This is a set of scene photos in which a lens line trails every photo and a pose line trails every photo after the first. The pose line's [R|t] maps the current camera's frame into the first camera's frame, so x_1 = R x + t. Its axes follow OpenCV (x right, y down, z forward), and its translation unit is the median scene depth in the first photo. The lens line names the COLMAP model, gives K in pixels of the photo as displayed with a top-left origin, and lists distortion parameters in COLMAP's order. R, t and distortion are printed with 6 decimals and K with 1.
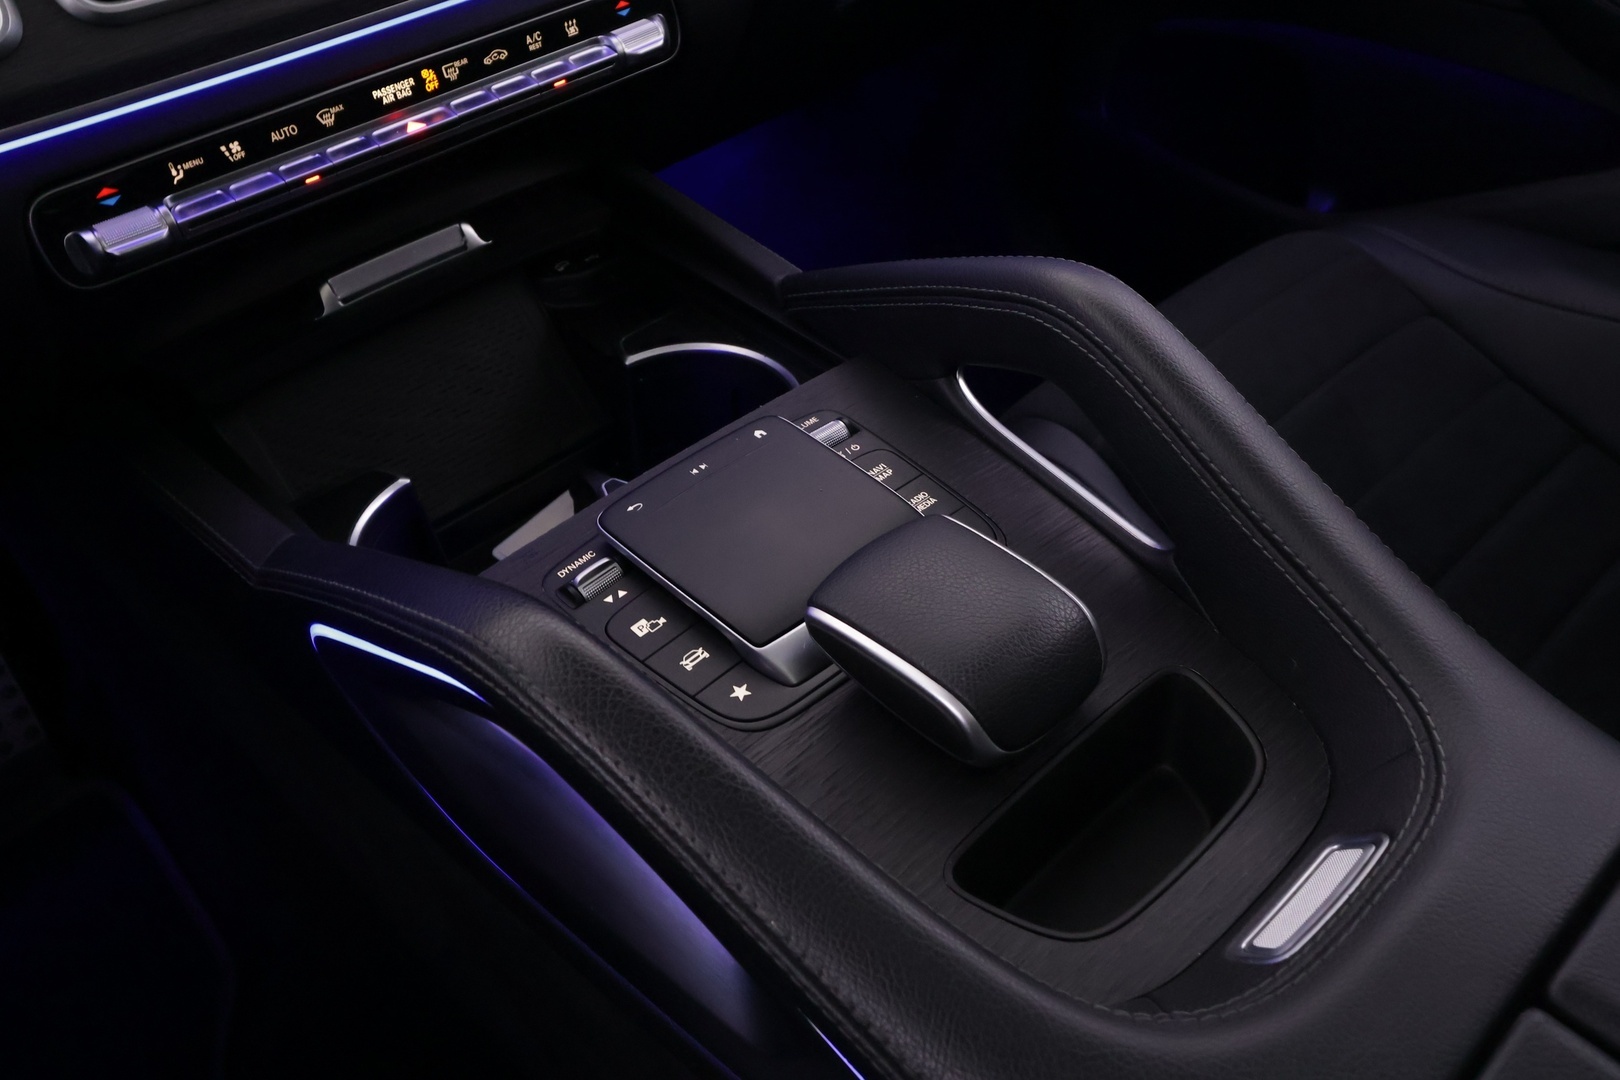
lens RADIAL K [[1266.7, 0, 815.3], [0, 1266.7, 538.9], [0, 0, 1]] dist [-0.000716, 0.002686]
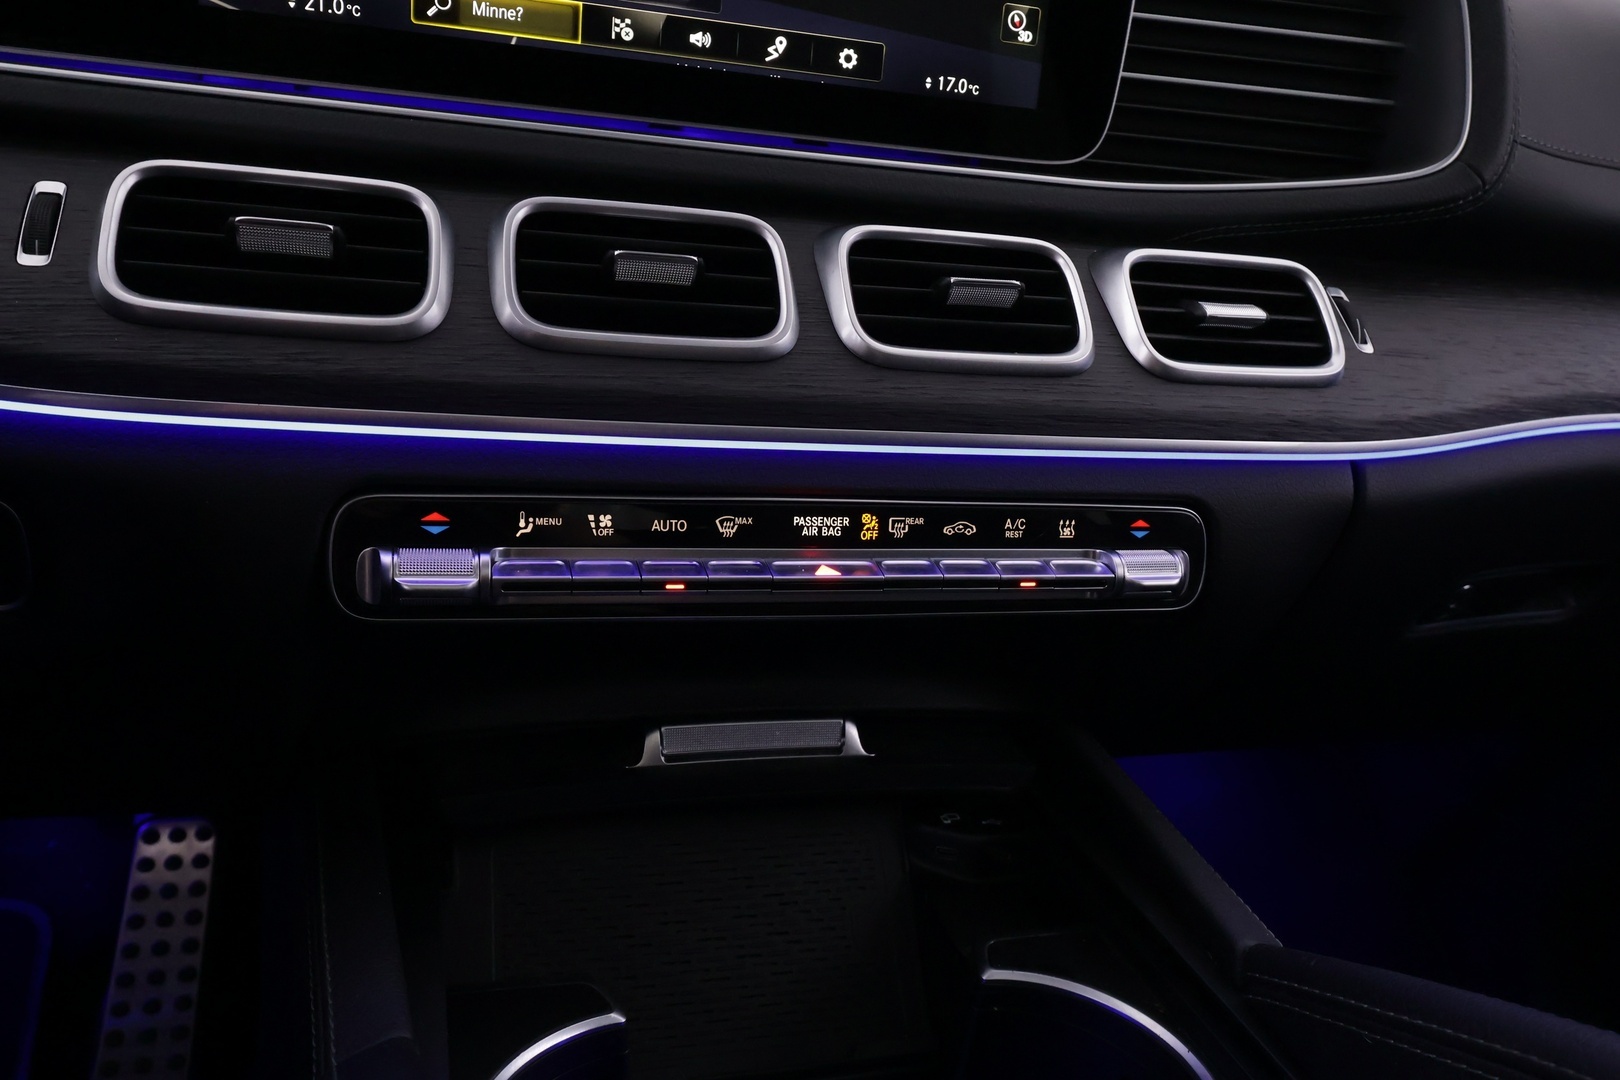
lens RADIAL K [[1266.7, 0, 813.4], [0, 1266.7, 540.3], [0, 0, 1]] dist [-0.000716, 0.002686]
pose [[0.889769, 0.260286, -0.374916, -0.041889], [-0.400704, 0.838767, -0.368655, -0.056183], [0.218512, 0.478248, 0.850607, 0.336211]]
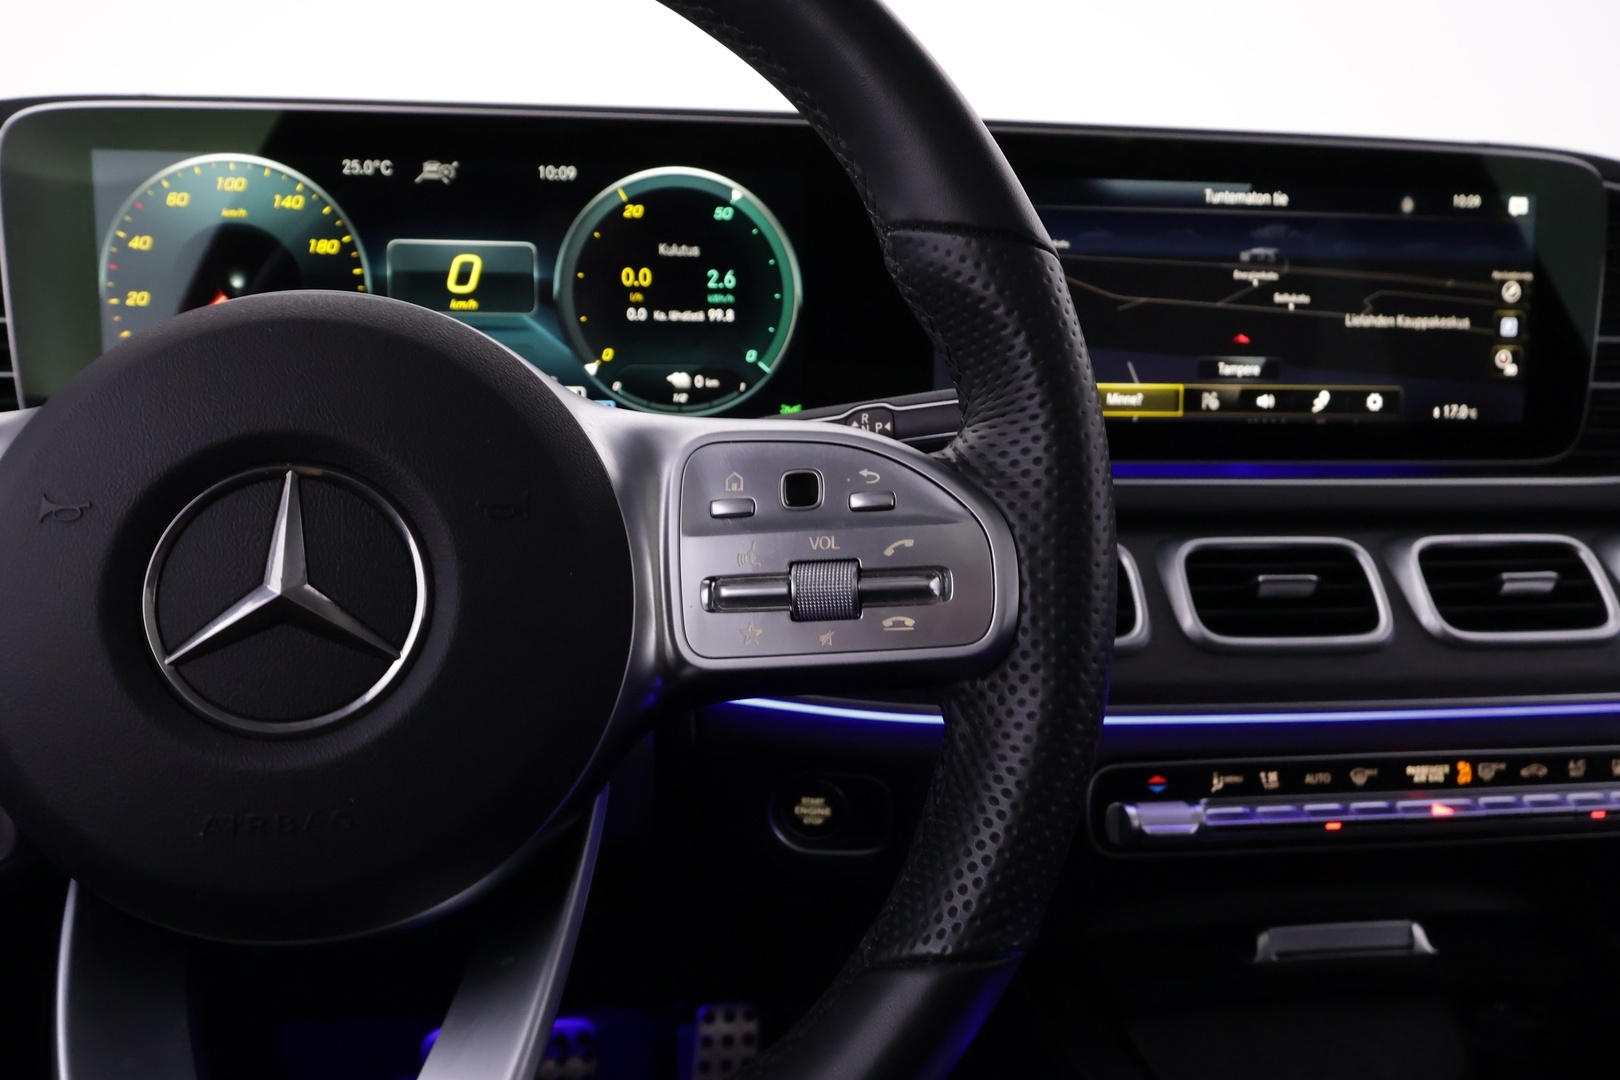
lens RADIAL K [[1266.7, 0, 810.0], [0, 1266.7, 541.6], [0, 0, 1]] dist [-0.000716, 0.002686]
pose [[0.815562, 0.158469, -0.556549, -0.196522], [-0.432470, 0.805943, -0.404258, 0.120105], [0.384484, 0.570388, 0.725830, -0.033784]]
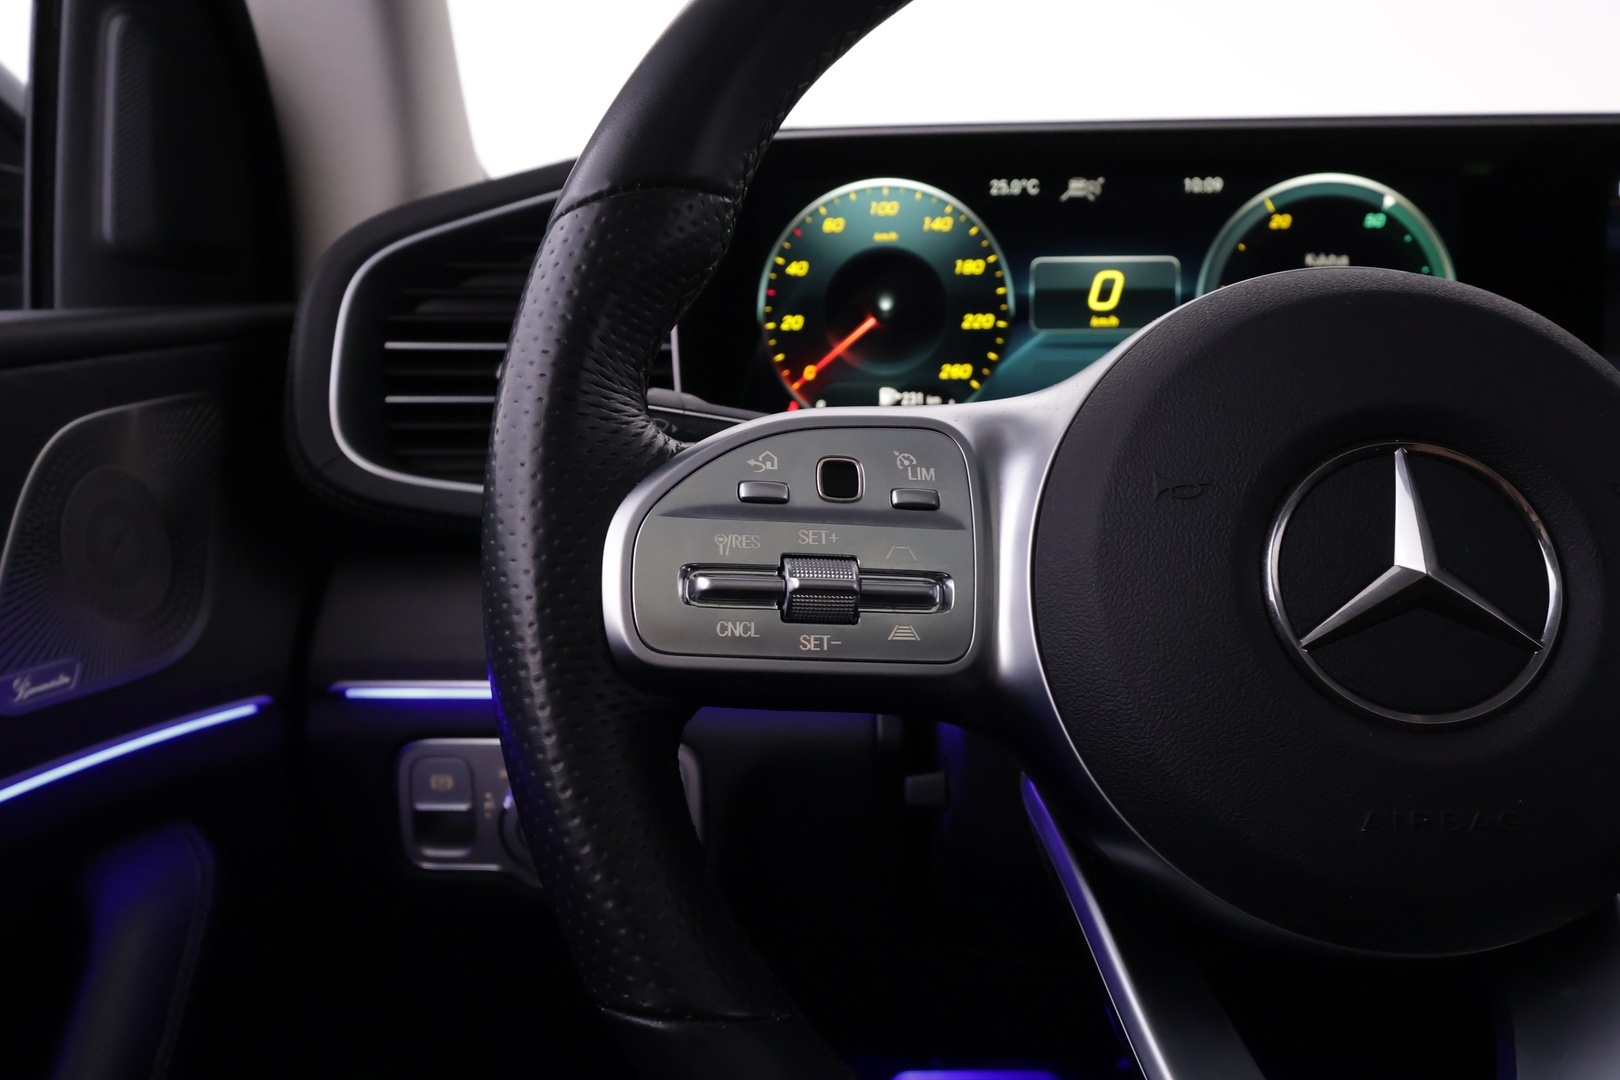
lens RADIAL K [[1266.7, 0, 836.7], [0, 1266.7, 552.1], [0, 0, 1]] dist [-0.000716, 0.002686]
pose [[0.711596, 0.134343, -0.689626, -0.462767], [-0.500692, 0.785554, -0.363612, 0.291042], [0.492889, 0.604034, 0.626261, -0.132877]]
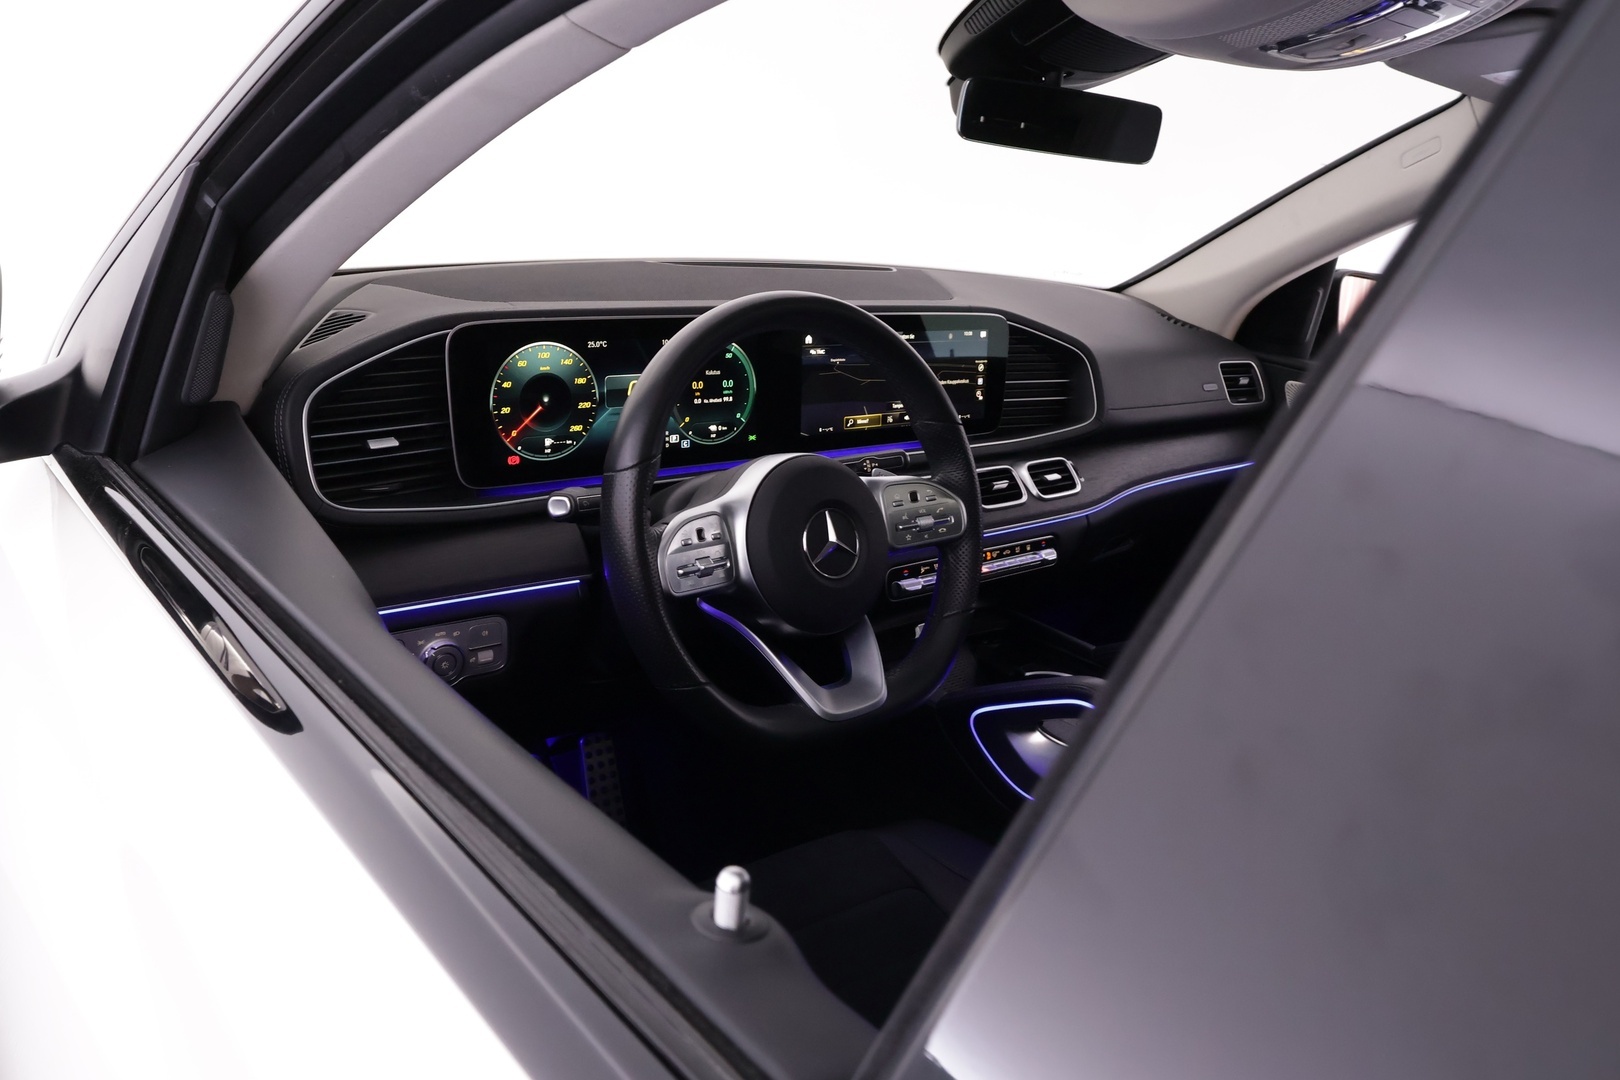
lens RADIAL K [[1135.9, 0, 808.9], [0, 1135.9, 548.4], [0, 0, 1]] dist [-0.003526, -0.000125]
pose [[0.992136, 0.120354, -0.034371, -0.614878], [-0.123046, 0.887517, -0.444042, 0.793441], [-0.022937, 0.444779, 0.895346, -1.259814]]
